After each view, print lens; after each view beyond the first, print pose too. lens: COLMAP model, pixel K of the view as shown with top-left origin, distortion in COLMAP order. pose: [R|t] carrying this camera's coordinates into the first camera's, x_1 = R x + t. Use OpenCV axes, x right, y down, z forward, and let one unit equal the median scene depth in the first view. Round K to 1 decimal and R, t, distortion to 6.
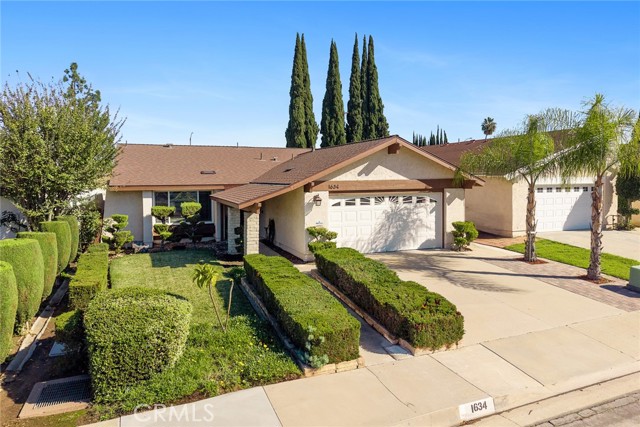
lens RADIAL K [[435.4, 0, 333.0], [0, 435.4, 212.2], [0, 0, 1]] dist [0.024366, -0.016574]
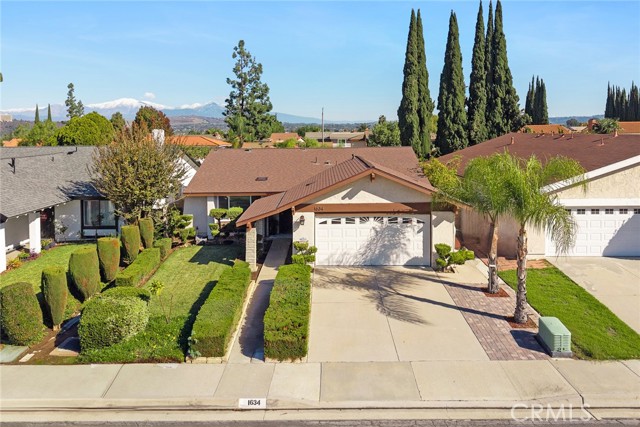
lens RADIAL K [[484.4, 0, 319.5], [0, 484.4, 158.8], [0, 0, 1]] dist [0.020661, -0.013636]
pose [[0.911446, 0.023432, -0.410752, 0.472797], [-0.028196, 0.999587, -0.005542, -0.162151], [0.410452, 0.016633, 0.911730, -0.193634]]
